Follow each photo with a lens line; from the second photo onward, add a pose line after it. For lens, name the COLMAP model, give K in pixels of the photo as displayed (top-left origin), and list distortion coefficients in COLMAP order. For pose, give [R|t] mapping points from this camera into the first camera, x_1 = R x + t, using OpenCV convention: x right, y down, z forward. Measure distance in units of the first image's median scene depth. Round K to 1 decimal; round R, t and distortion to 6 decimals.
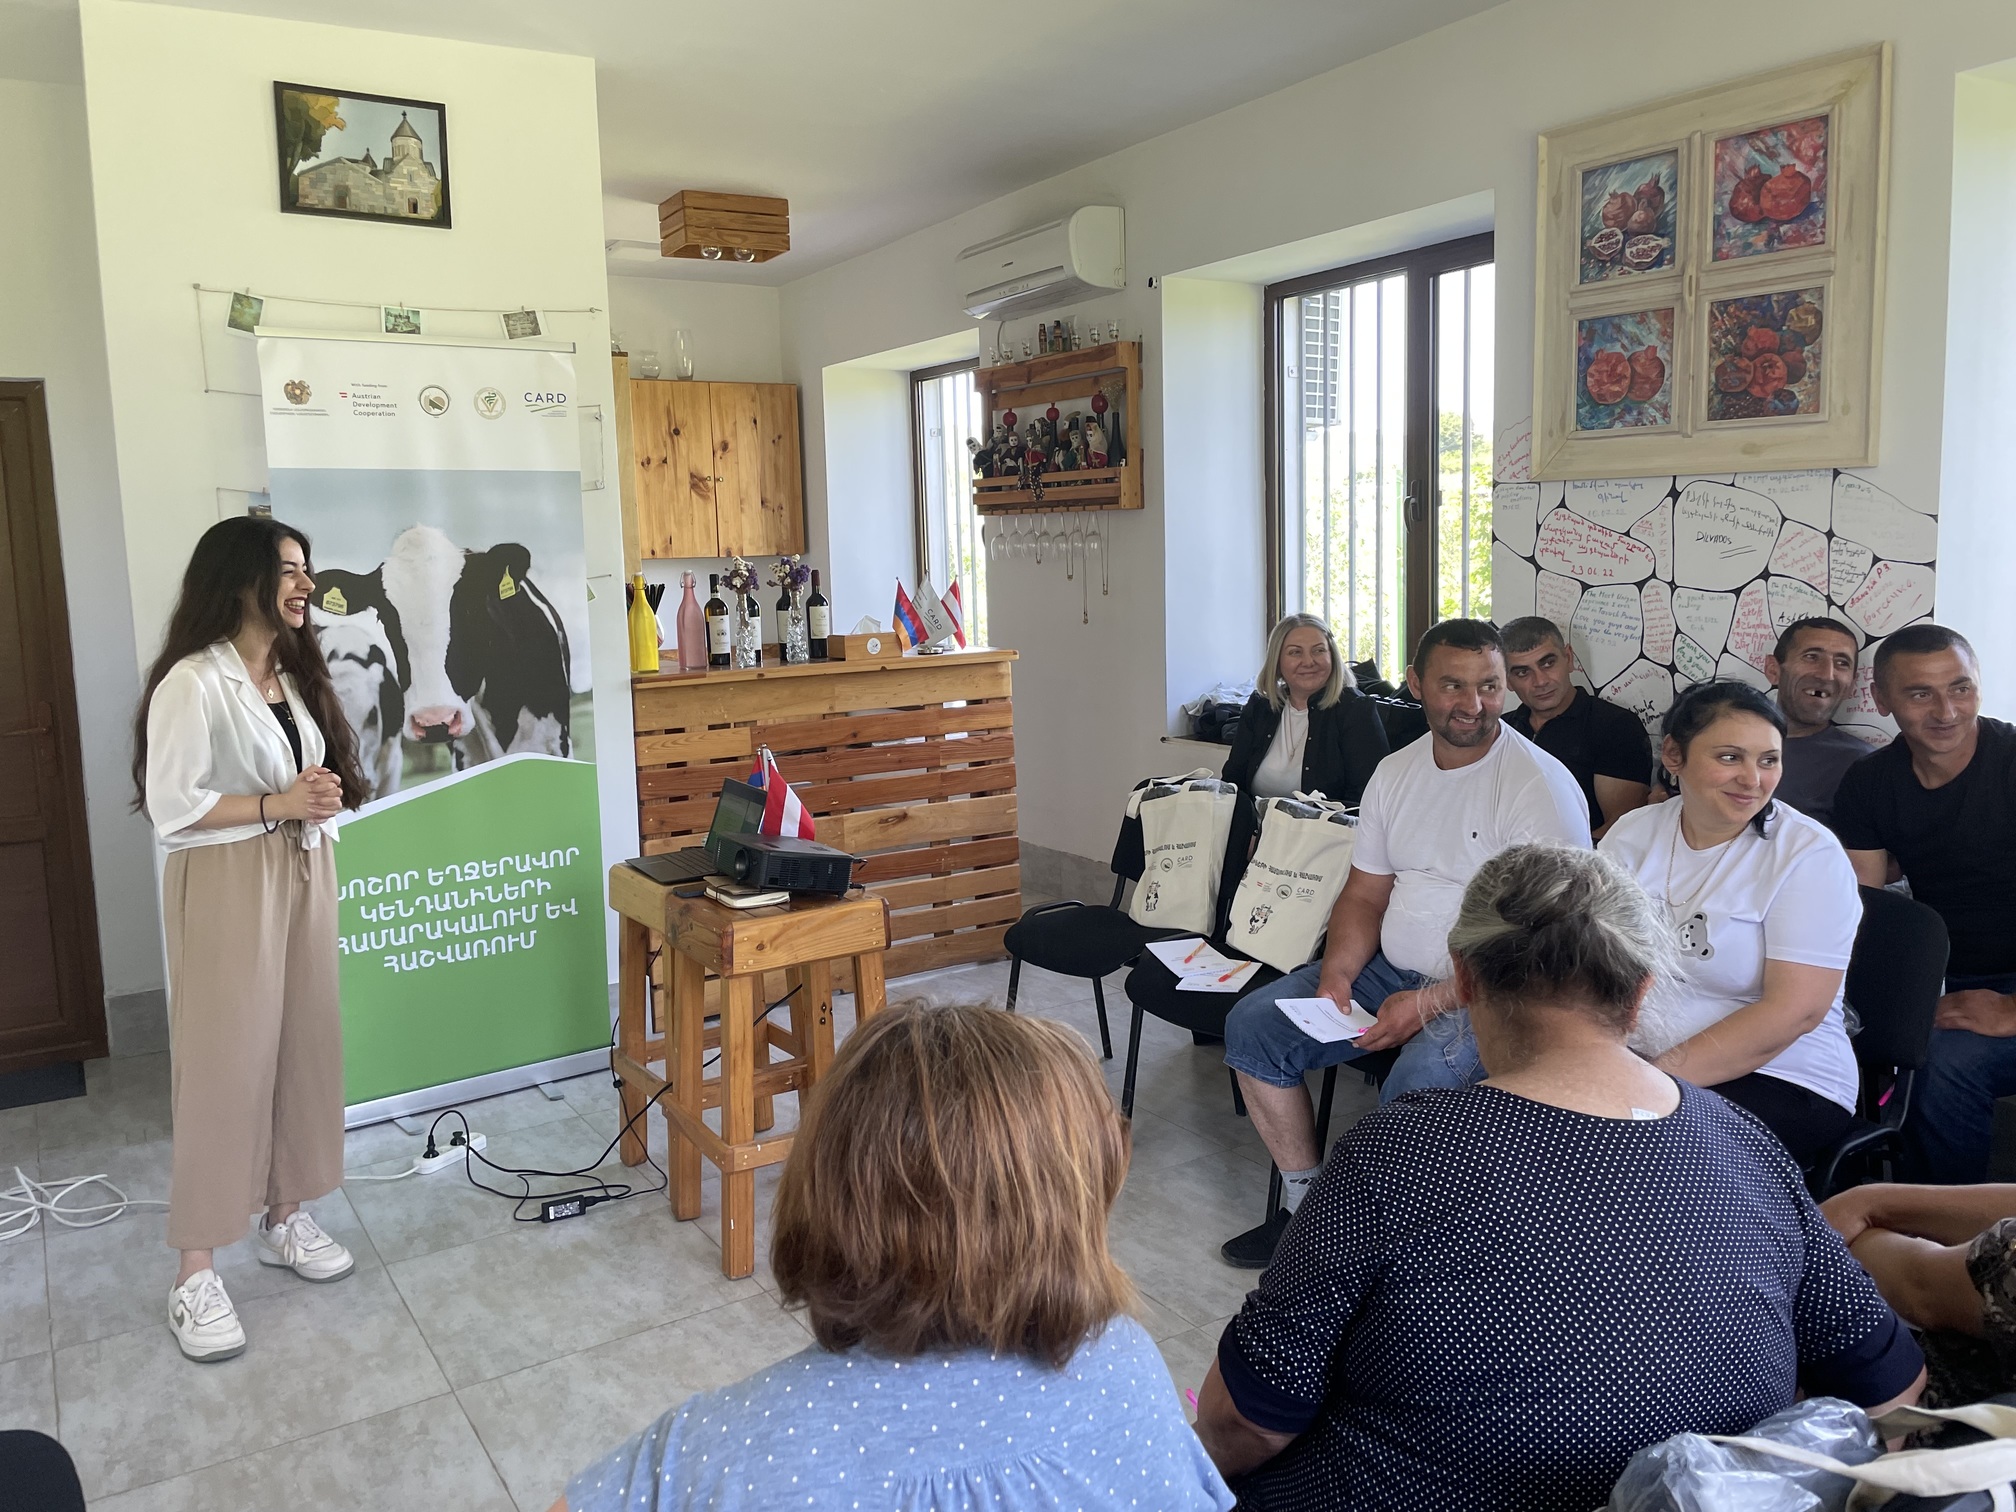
lens RADIAL K [[1525.3, 0, 993.0], [0, 1525.3, 720.1], [0, 0, 1]] dist [0.085194, -0.114737]
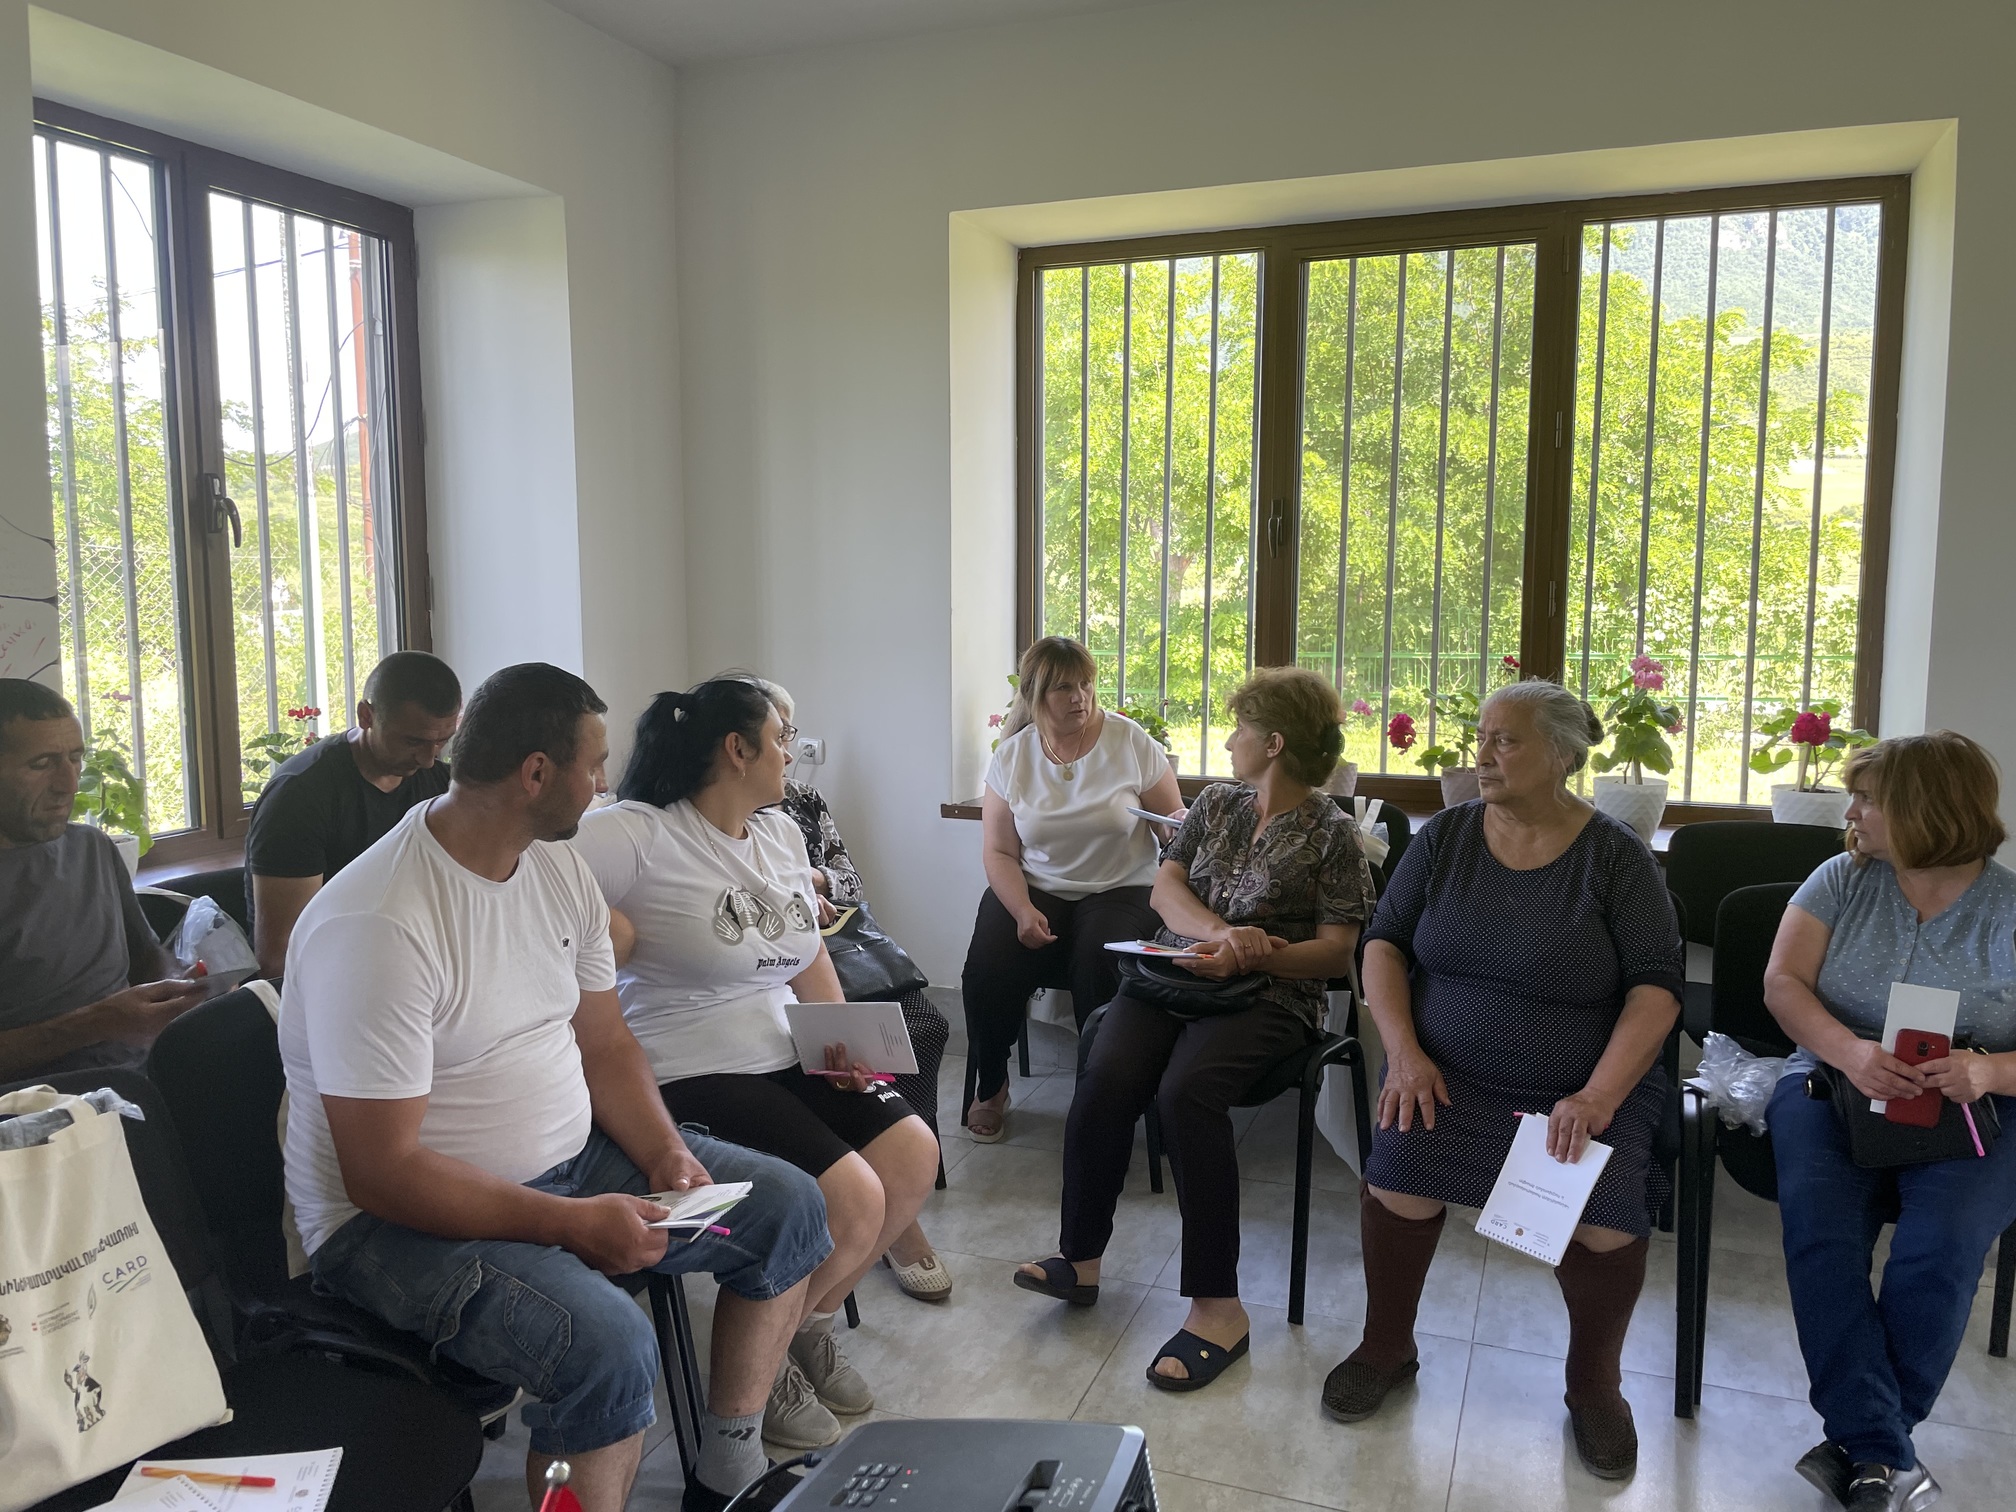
lens RADIAL K [[1525.3, 0, 994.1], [0, 1525.3, 736.1], [0, 0, 1]] dist [0.085194, -0.114737]
pose [[-0.590383, -0.053528, 0.805346, -0.296974], [0.110876, 0.982960, 0.146614, -0.080702], [-0.799471, 0.175852, -0.574389, 0.923259]]
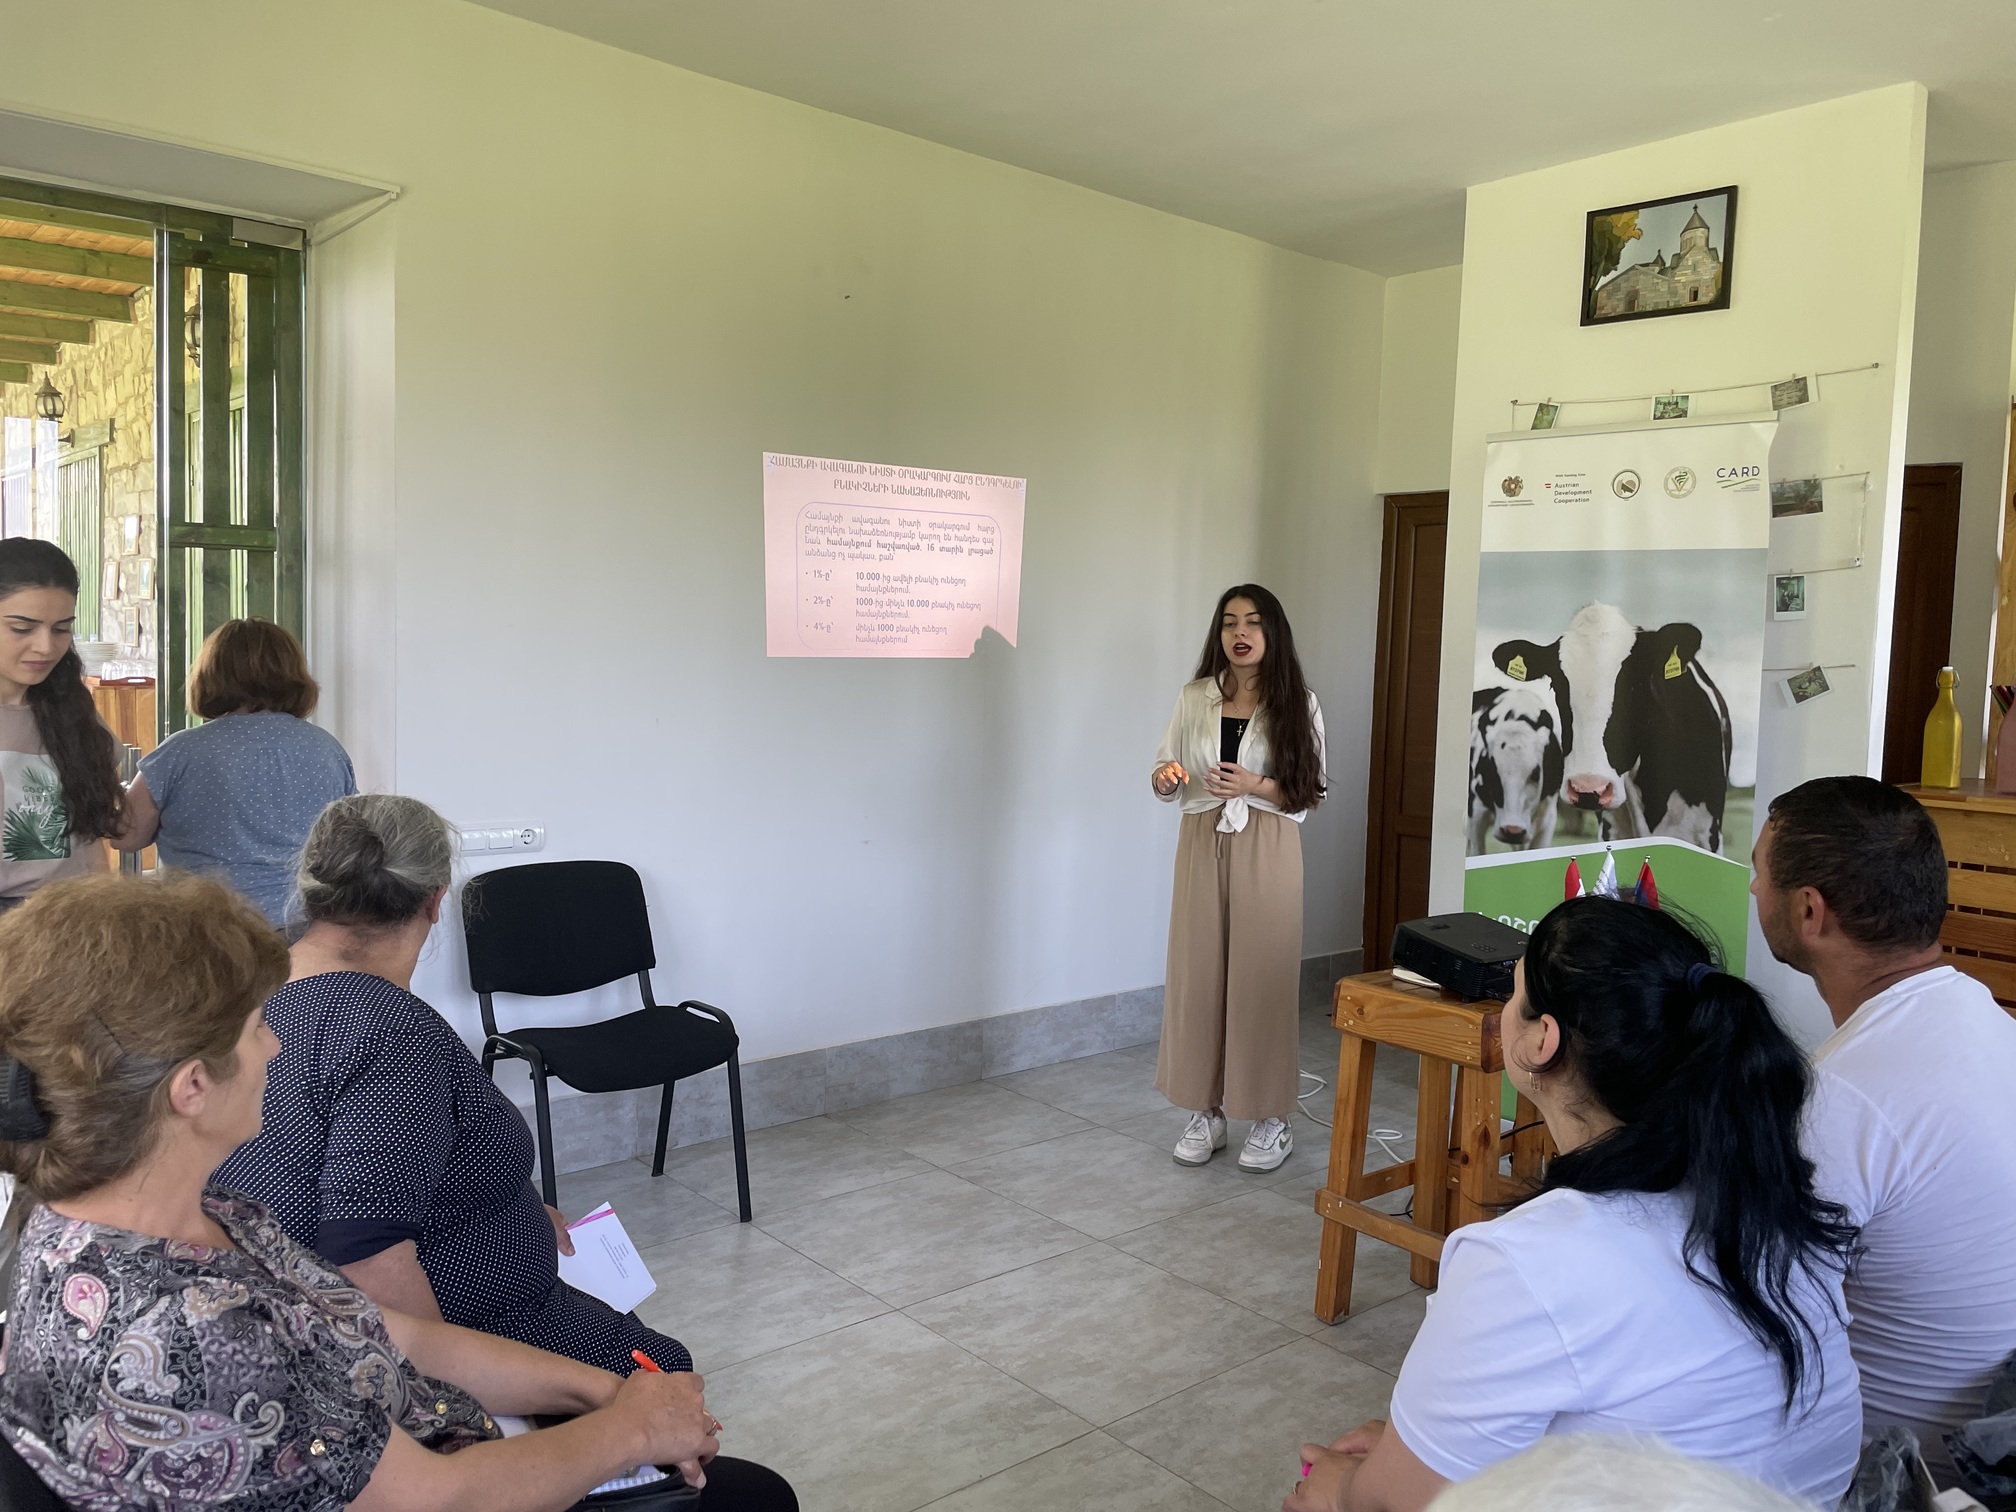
lens RADIAL K [[1525.3, 0, 1002.1], [0, 1525.3, 727.3], [0, 0, 1]] dist [0.085194, -0.114737]
pose [[0.151270, 0.100241, -0.983397, 0.617665], [-0.148985, 0.985792, 0.077568, -0.063771], [0.977200, 0.134778, 0.164055, 0.441508]]
